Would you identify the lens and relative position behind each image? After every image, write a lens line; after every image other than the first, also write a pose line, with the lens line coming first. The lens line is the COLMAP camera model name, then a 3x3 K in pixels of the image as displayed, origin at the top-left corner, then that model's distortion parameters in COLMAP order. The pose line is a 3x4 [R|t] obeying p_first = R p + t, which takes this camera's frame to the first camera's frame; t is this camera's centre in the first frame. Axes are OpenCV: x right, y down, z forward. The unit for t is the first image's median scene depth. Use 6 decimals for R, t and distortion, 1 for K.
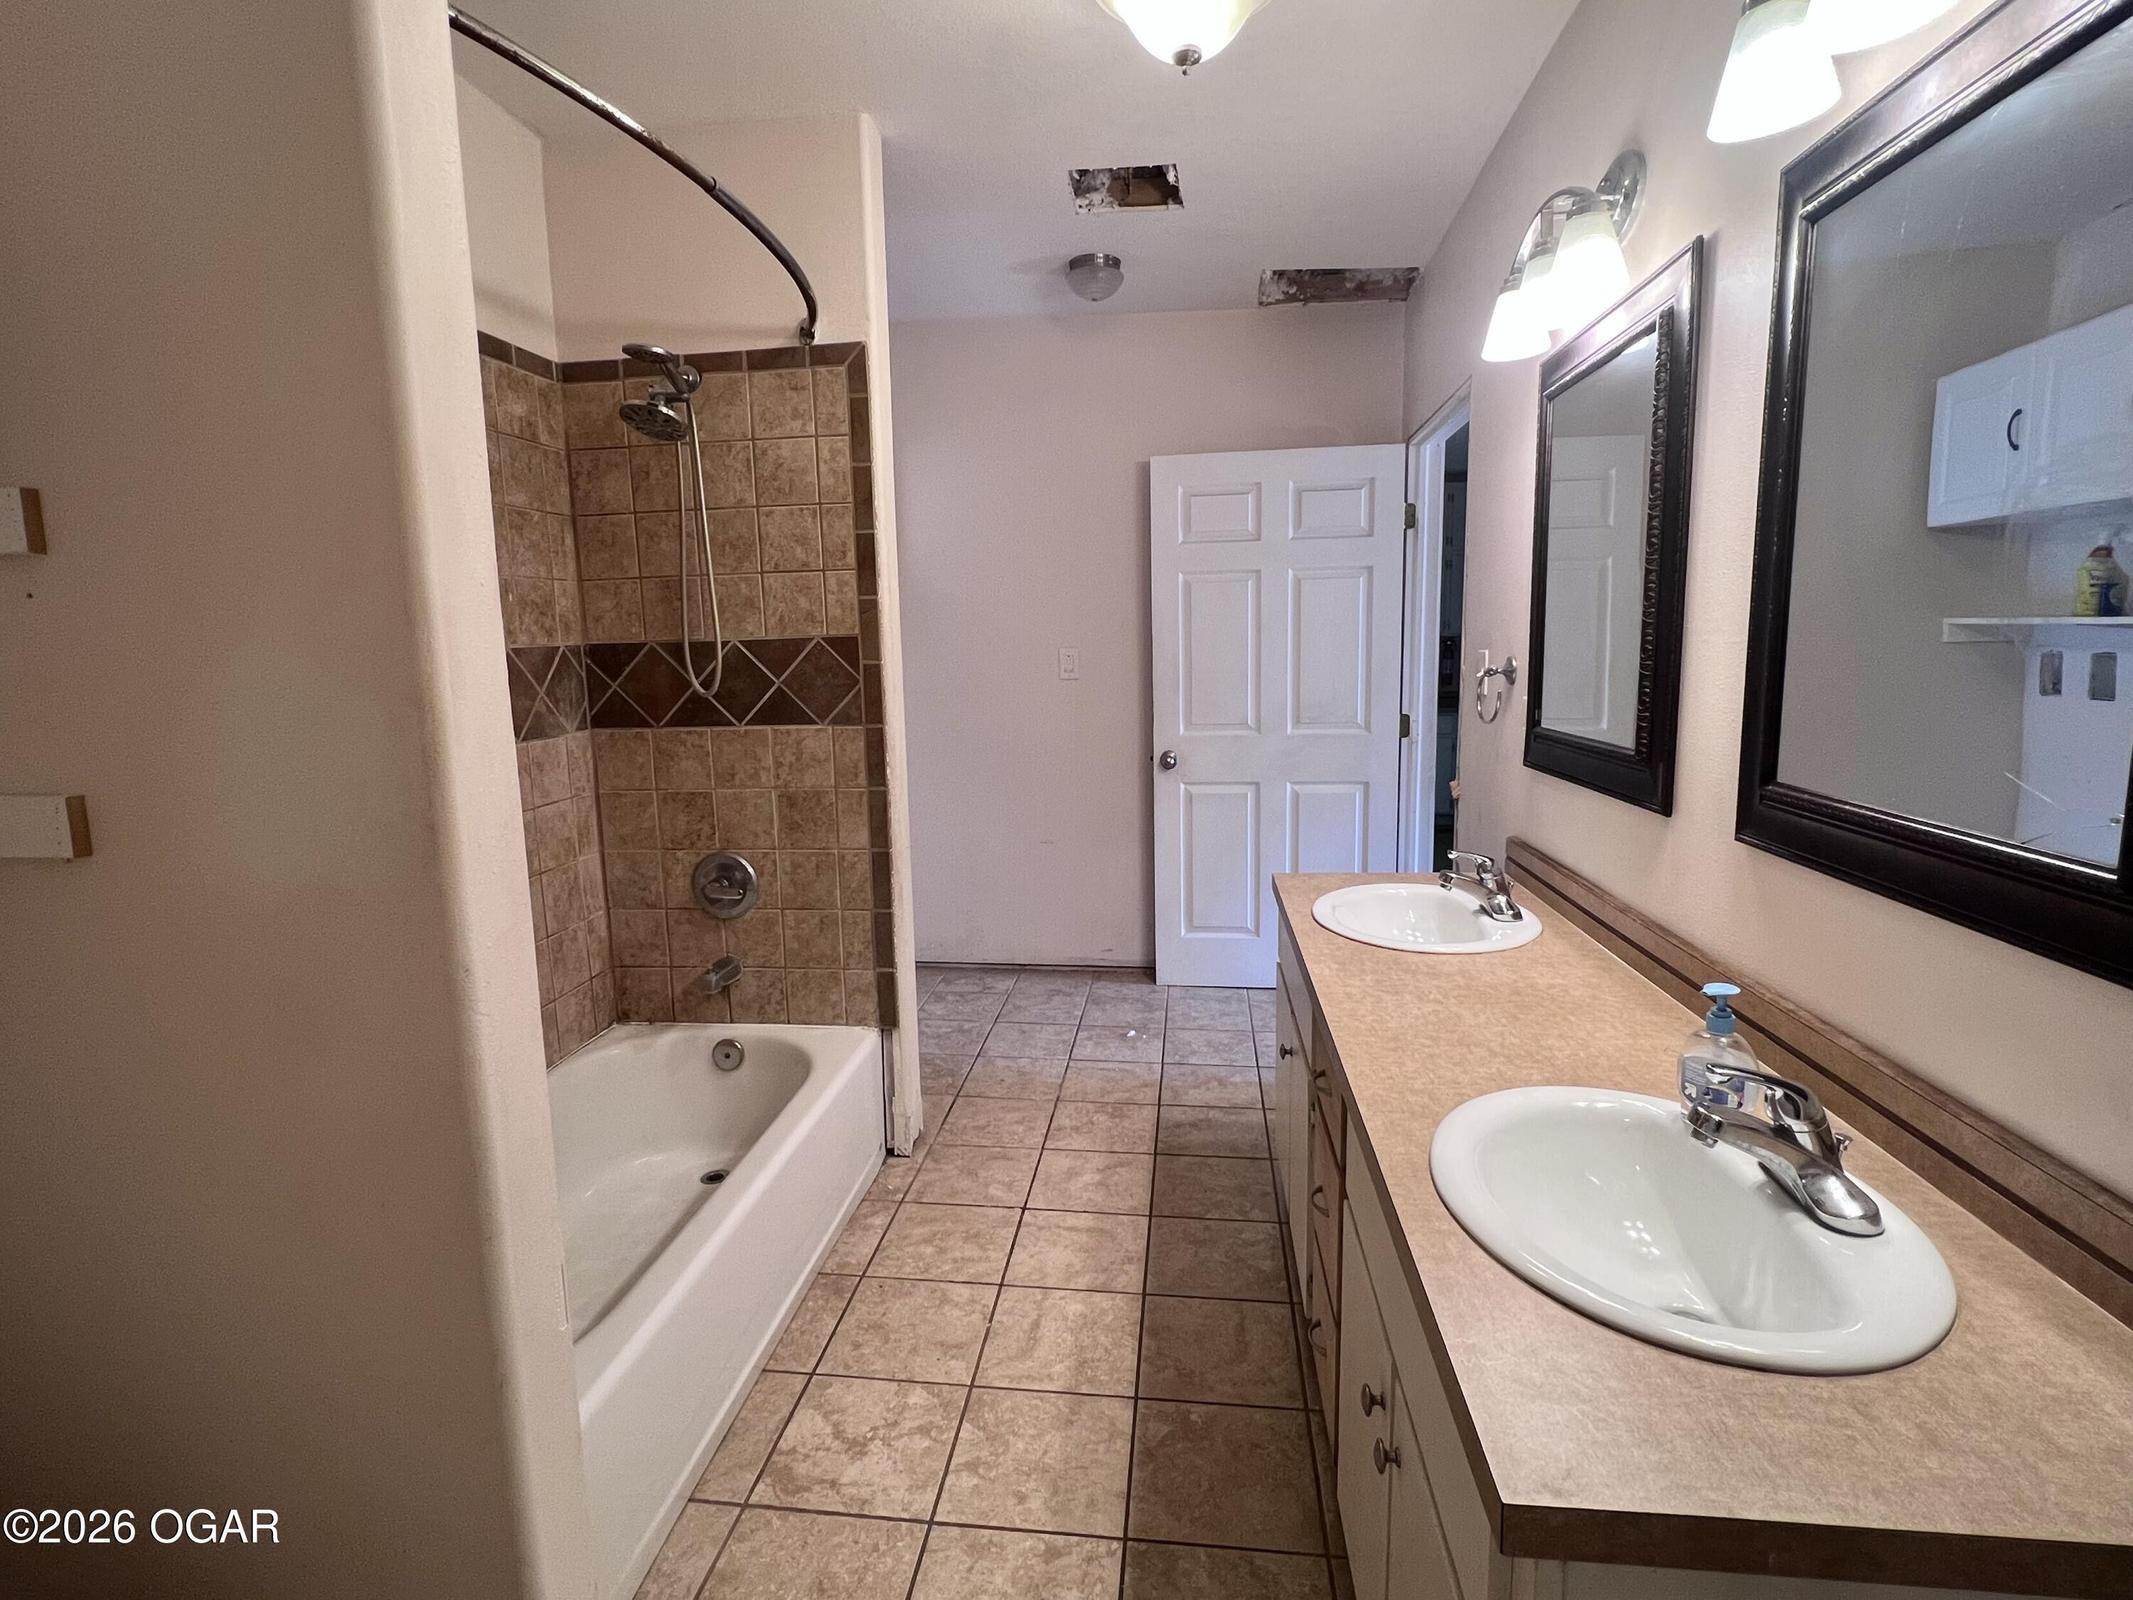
lens RADIAL K [[1044.7, 0, 1062.4], [0, 1044.7, 793.0], [0, 0, 1]] dist [-0.000522, -0.000404]
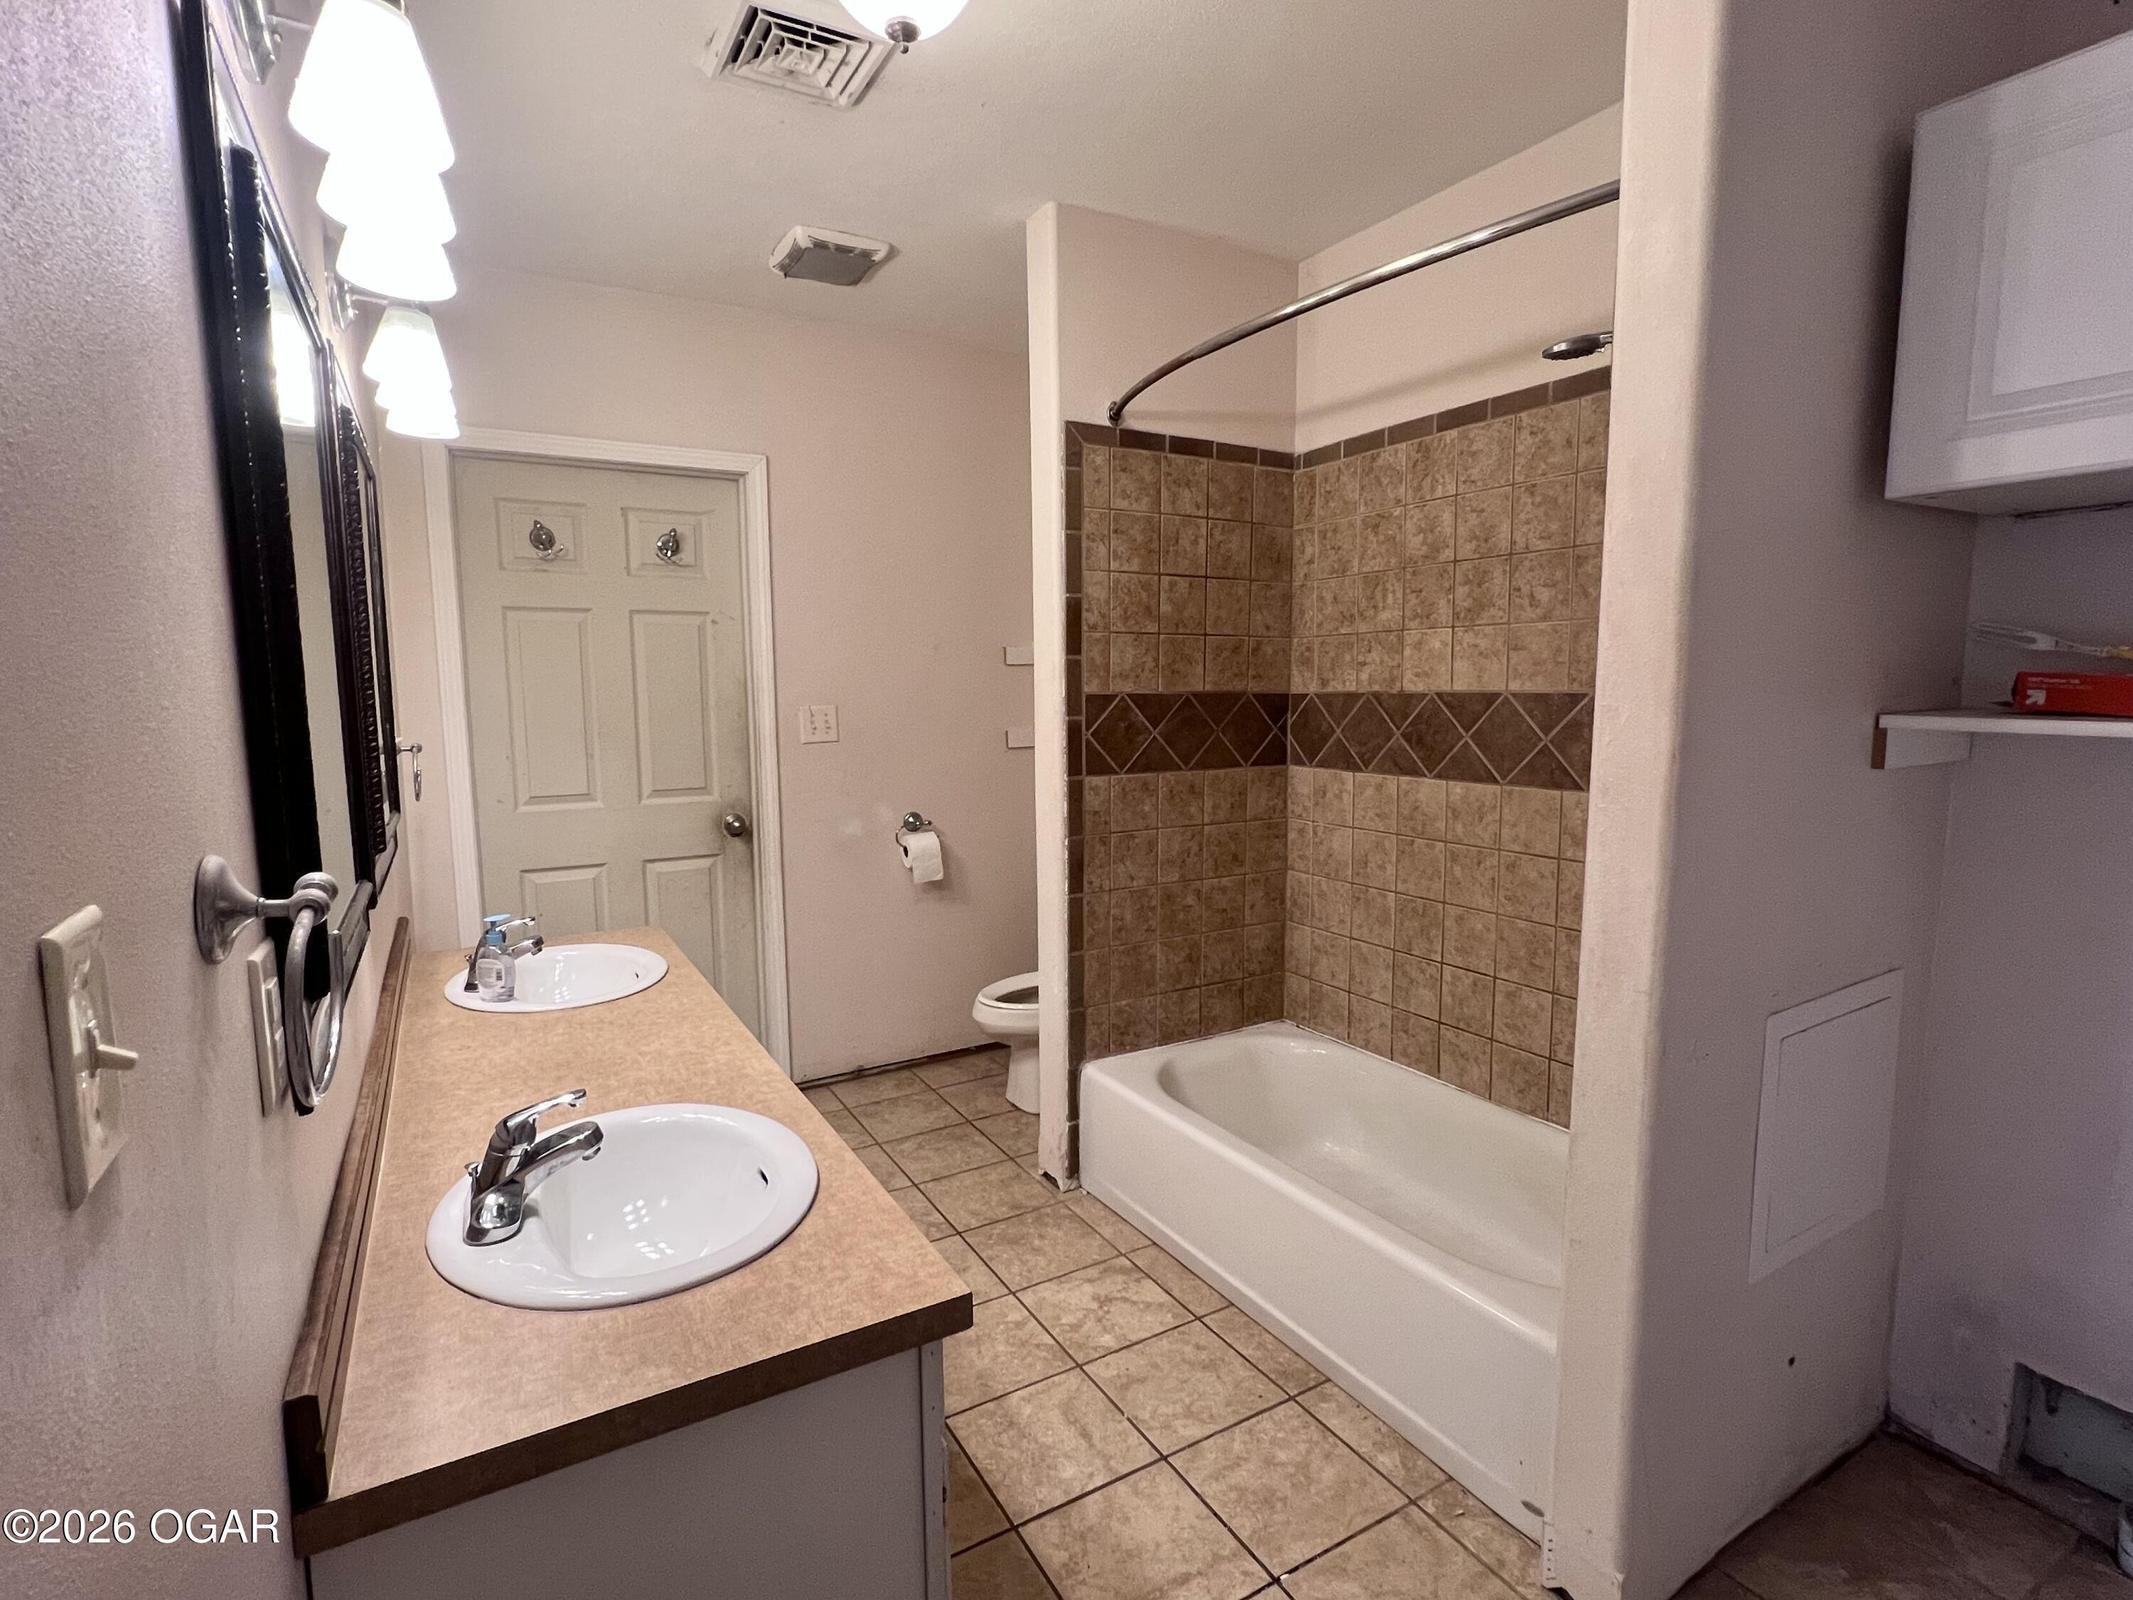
lens RADIAL K [[1044.7, 0, 1066.6], [0, 1044.7, 796.4], [0, 0, 1]] dist [-0.000522, -0.000404]
pose [[-0.795378, 0.099870, -0.597829, 0.556462], [-0.060646, 0.968269, 0.242440, -0.305244], [0.603072, 0.229087, -0.764083, 1.790115]]
